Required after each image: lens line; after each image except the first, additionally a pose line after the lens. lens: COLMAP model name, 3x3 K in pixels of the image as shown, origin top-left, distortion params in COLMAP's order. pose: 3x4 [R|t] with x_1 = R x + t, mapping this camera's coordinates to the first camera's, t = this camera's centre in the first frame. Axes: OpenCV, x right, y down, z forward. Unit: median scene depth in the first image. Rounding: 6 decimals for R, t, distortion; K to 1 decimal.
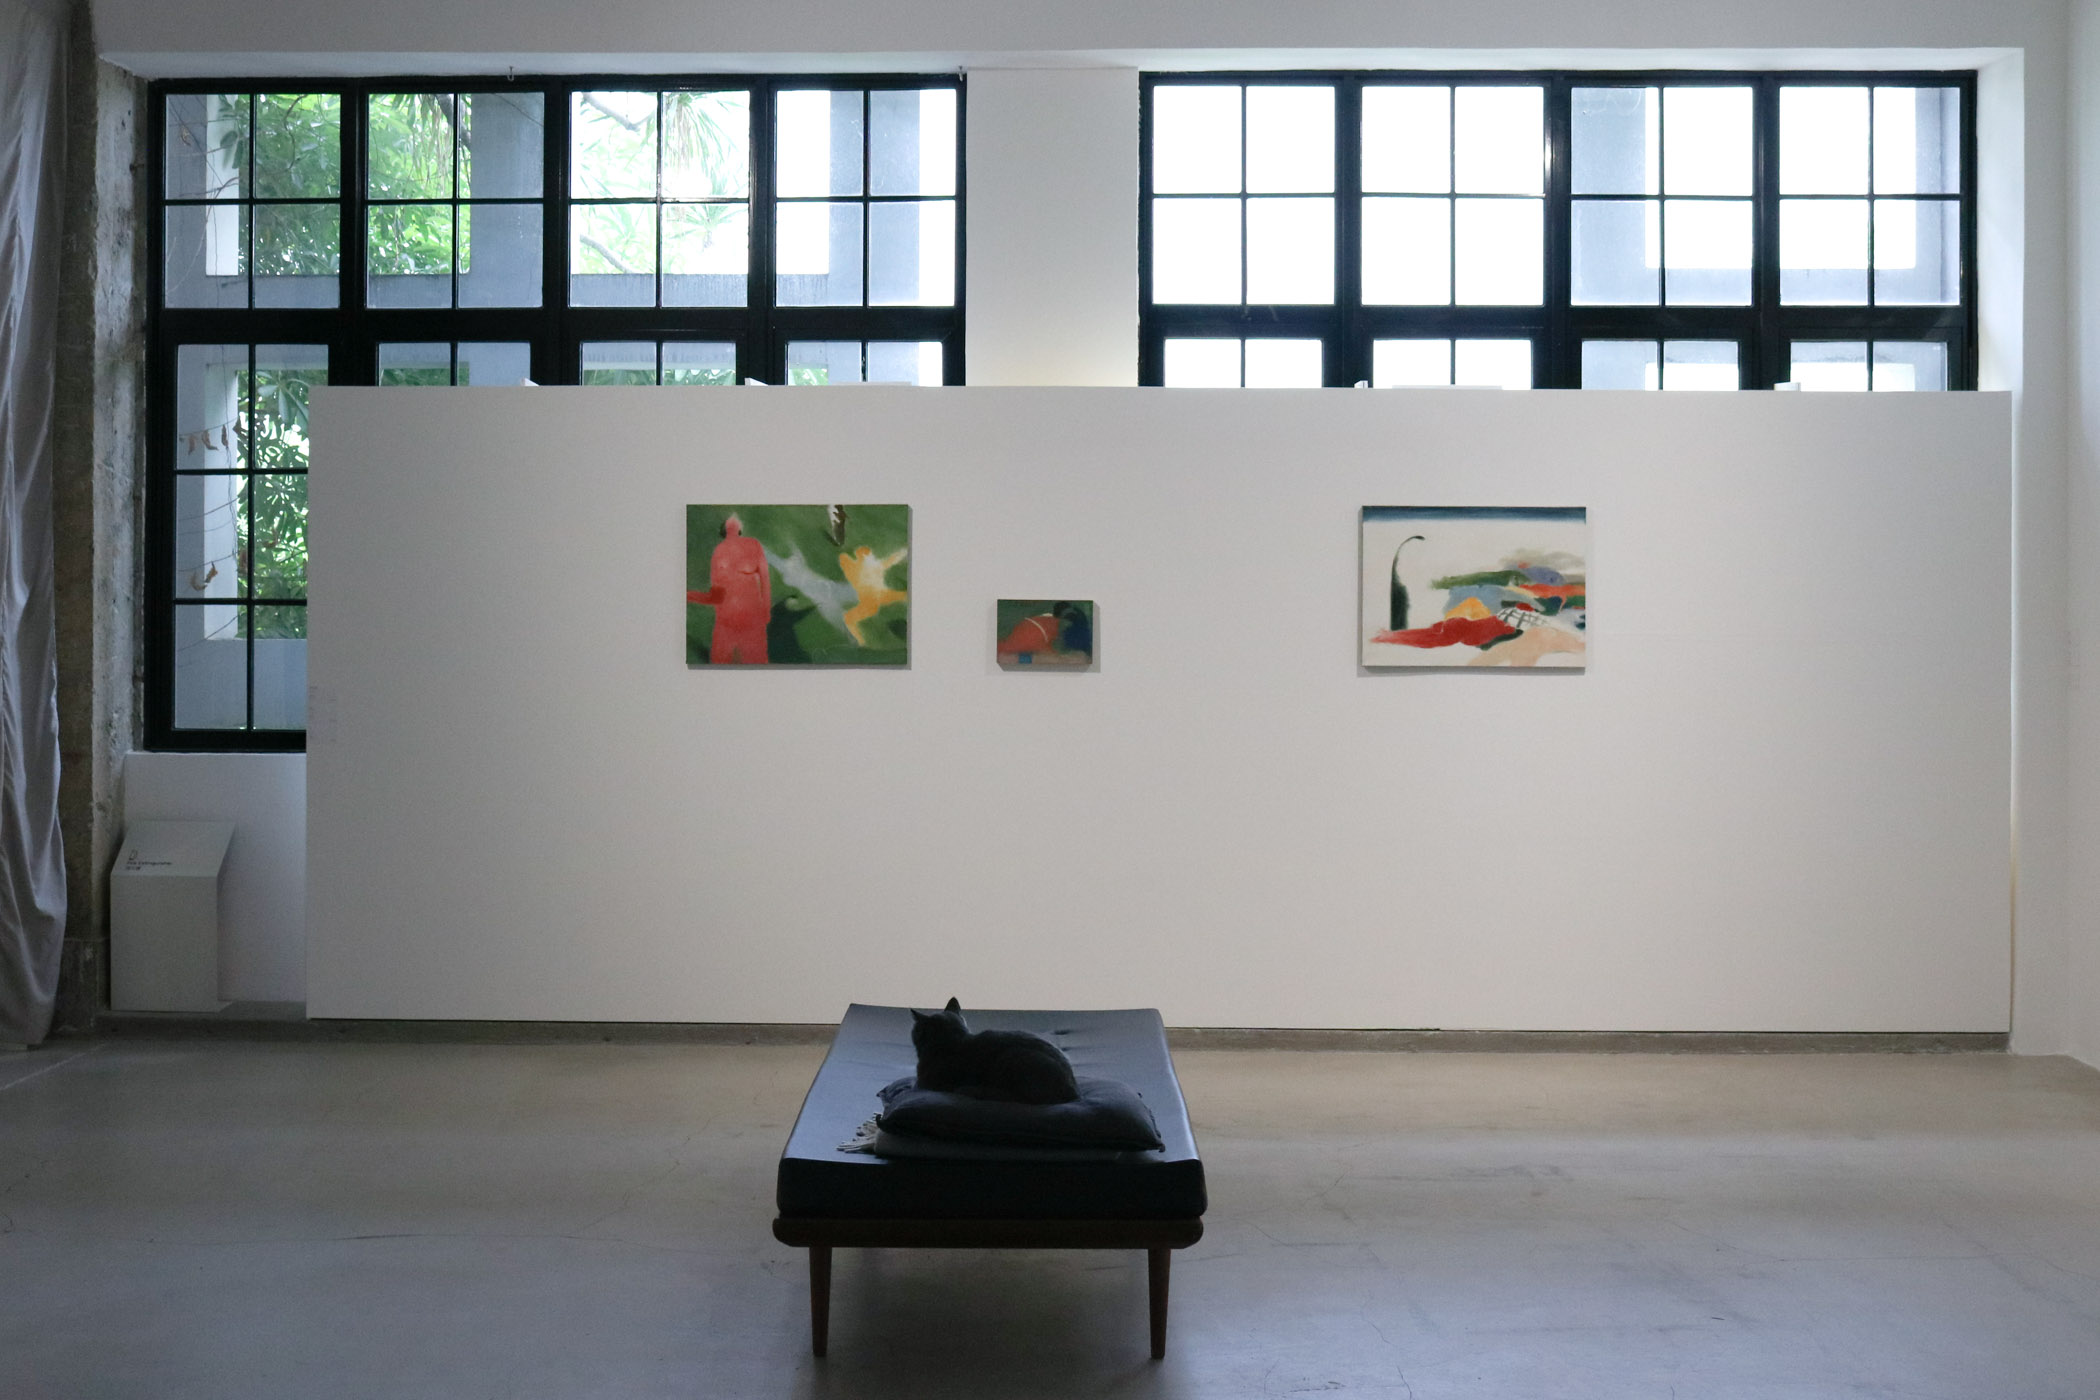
lens RADIAL K [[2012.1, 0, 1048.4], [0, 2012.1, 767.1], [0, 0, 1]] dist [-0.014151, -0.020841]
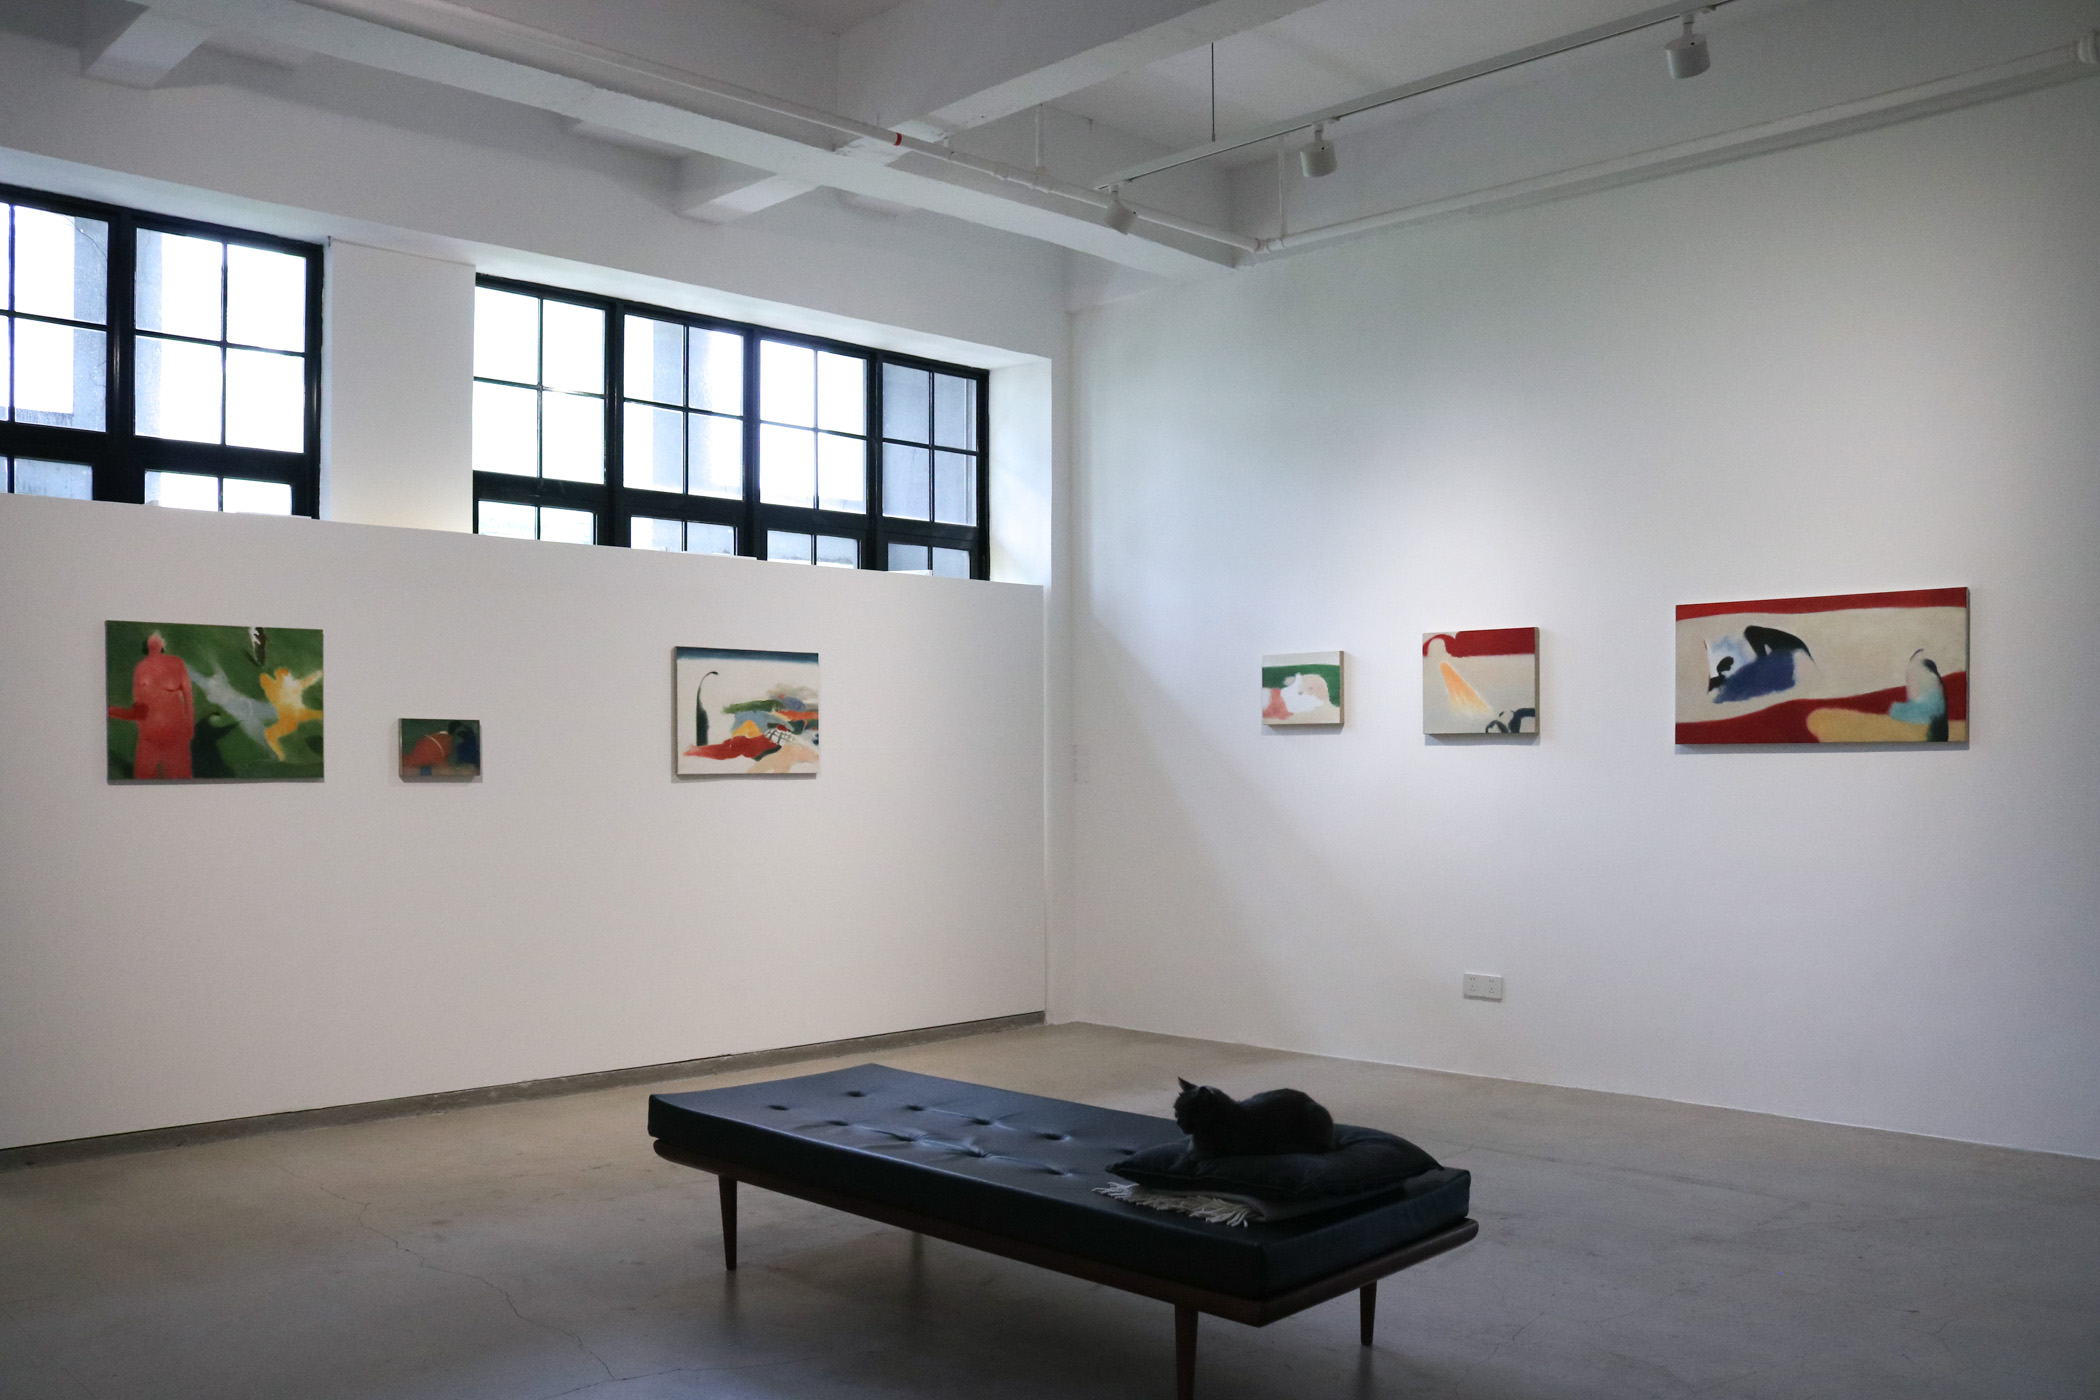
lens RADIAL K [[1835.7, 0, 1050.0], [0, 1835.7, 700.0], [0, 0, 1]] dist [-0.004412, -0.111978]
pose [[0.693266, 0.017008, 0.720481, -0.510375], [0.047009, 0.996525, -0.068758, -0.006272], [-0.719147, 0.081537, 0.690058, 0.033719]]
